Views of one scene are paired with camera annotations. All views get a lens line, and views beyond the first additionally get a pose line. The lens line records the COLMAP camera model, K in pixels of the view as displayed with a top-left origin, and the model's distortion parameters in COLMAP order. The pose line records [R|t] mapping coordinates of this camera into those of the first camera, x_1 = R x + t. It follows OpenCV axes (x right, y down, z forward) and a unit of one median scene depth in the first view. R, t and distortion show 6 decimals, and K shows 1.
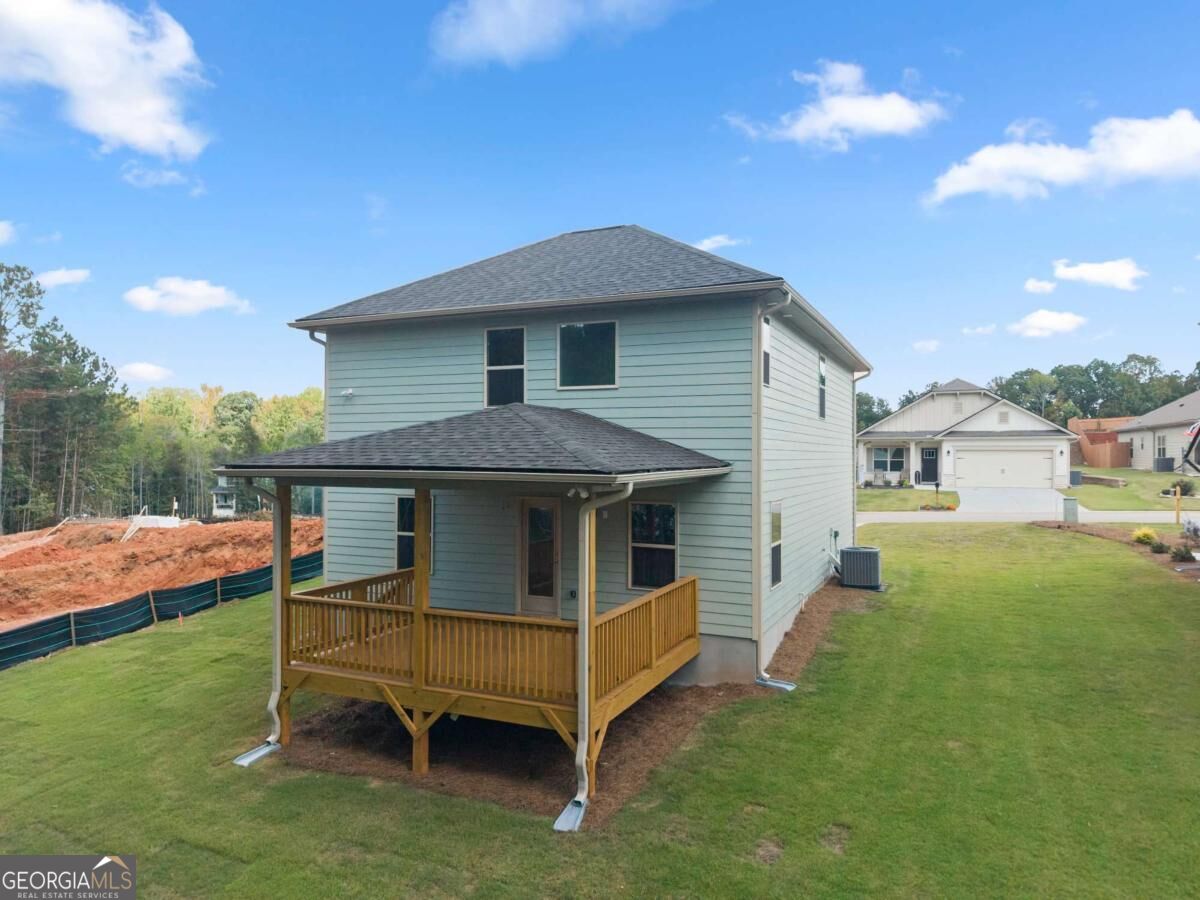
lens RADIAL K [[806.9, 0, 600.0], [0, 806.9, 450.0], [0, 0, 1]] dist [0.031698, -0.031376]
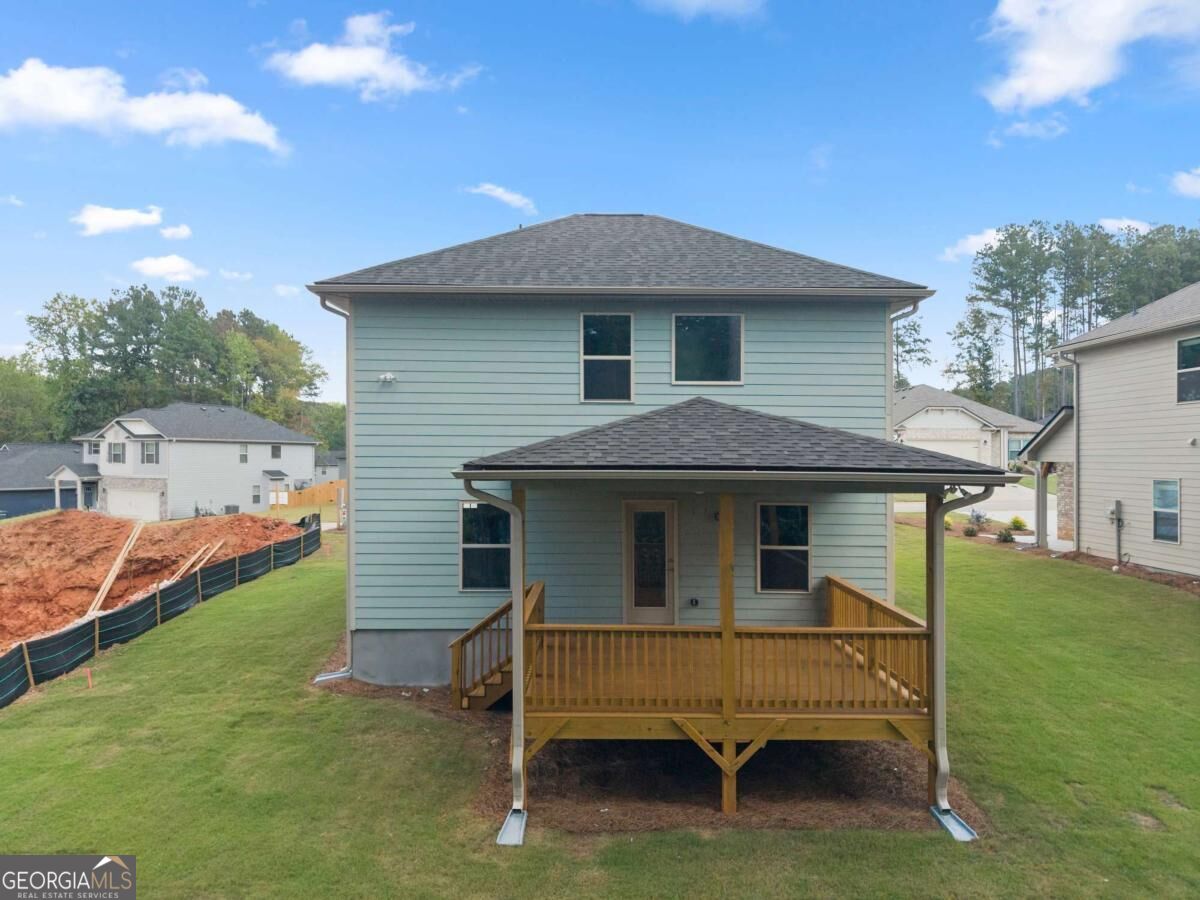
lens RADIAL K [[814.5, 0, 600.0], [0, 814.5, 450.0], [0, 0, 1]] dist [0.005134, 0.001012]
pose [[0.906567, 0.006575, 0.422011, -0.542339], [-0.006148, 0.999978, -0.002374, 0.004054], [-0.422017, -0.000442, 0.906588, 0.189315]]
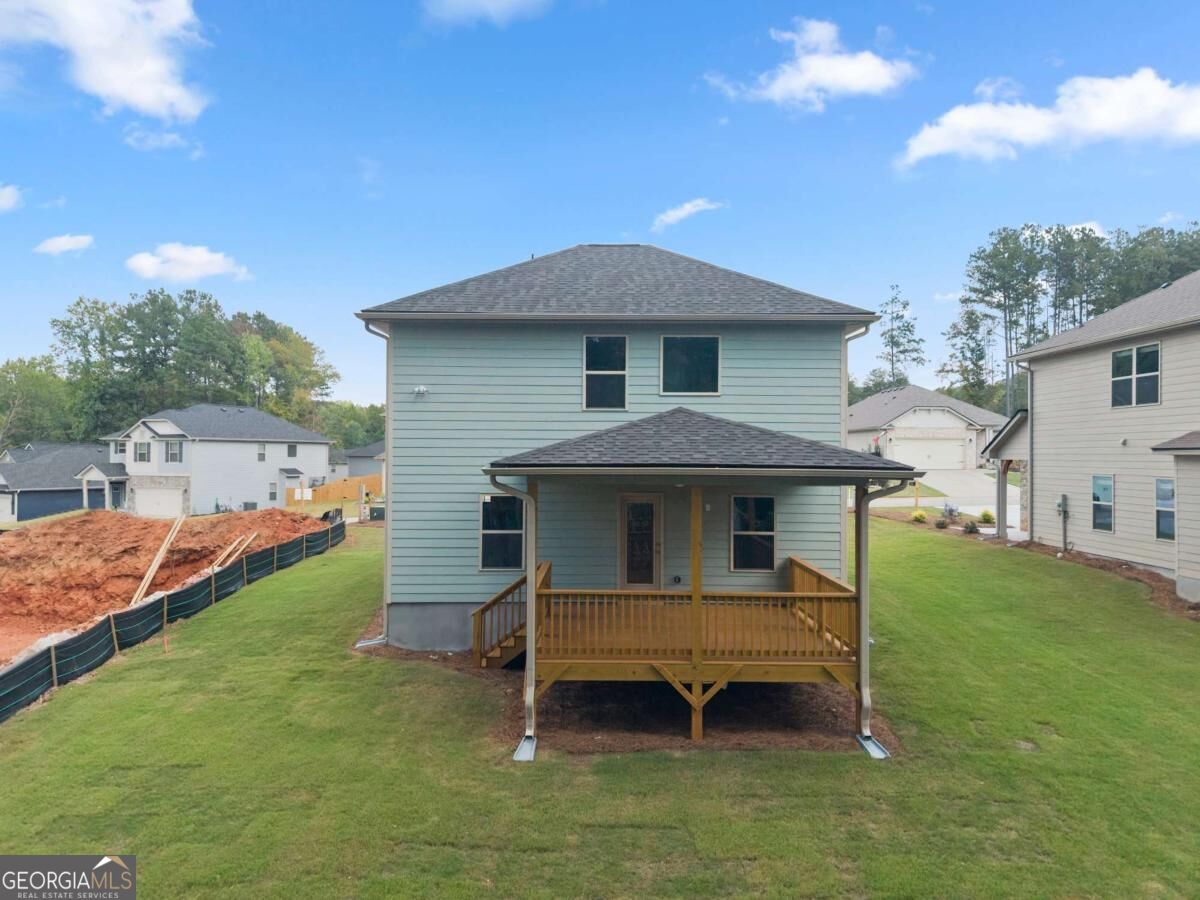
lens RADIAL K [[809.8, 0, 600.0], [0, 809.8, 450.0], [0, 0, 1]] dist [0.011078, -0.003801]
pose [[0.909293, 0.003863, 0.416138, -0.602628], [-0.004589, 0.999989, 0.000743, -0.000572], [-0.416131, -0.002586, 0.909301, 0.032594]]
